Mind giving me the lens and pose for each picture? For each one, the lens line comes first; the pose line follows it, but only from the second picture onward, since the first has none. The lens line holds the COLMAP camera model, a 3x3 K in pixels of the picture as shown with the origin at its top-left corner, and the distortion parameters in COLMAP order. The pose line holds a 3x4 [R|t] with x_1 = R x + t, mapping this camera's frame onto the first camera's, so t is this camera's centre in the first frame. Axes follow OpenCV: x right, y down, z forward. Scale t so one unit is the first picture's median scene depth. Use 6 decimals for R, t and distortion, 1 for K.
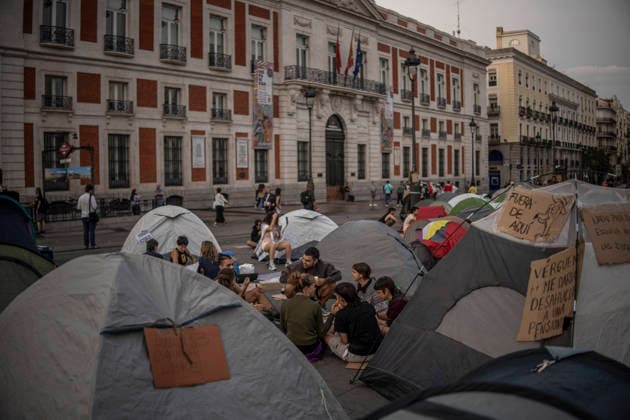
lens RADIAL K [[598.0, 0, 315.7], [0, 598.0, 207.4], [0, 0, 1]] dist [-0.215999, 0.050814]
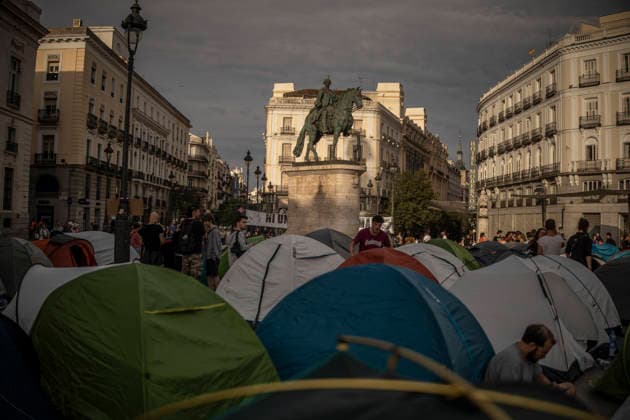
lens RADIAL K [[598.0, 0, 315.7], [0, 598.0, 207.4], [0, 0, 1]] dist [-0.215999, 0.050814]
pose [[0.771334, 0.051187, 0.634368, 0.161518], [-0.001102, 0.996866, -0.079096, -0.012458], [-0.636429, 0.060310, 0.768974, 0.378637]]
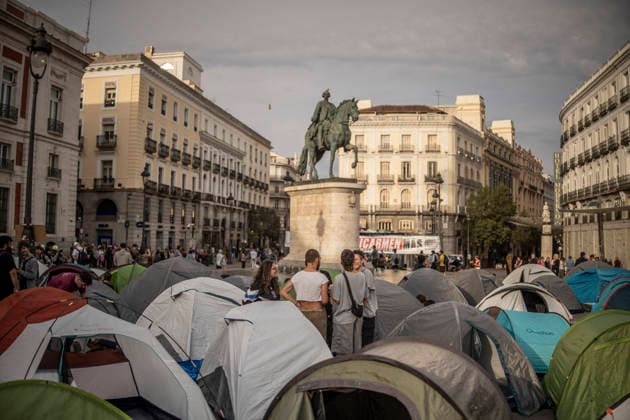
lens RADIAL K [[598.0, 0, 315.7], [0, 598.0, 207.4], [0, 0, 1]] dist [-0.215999, 0.050814]
pose [[0.875344, 0.053363, 0.480547, 0.238206], [0.000196, 0.993852, -0.110719, -0.016187], [-0.483500, 0.097011, 0.869952, 0.358520]]
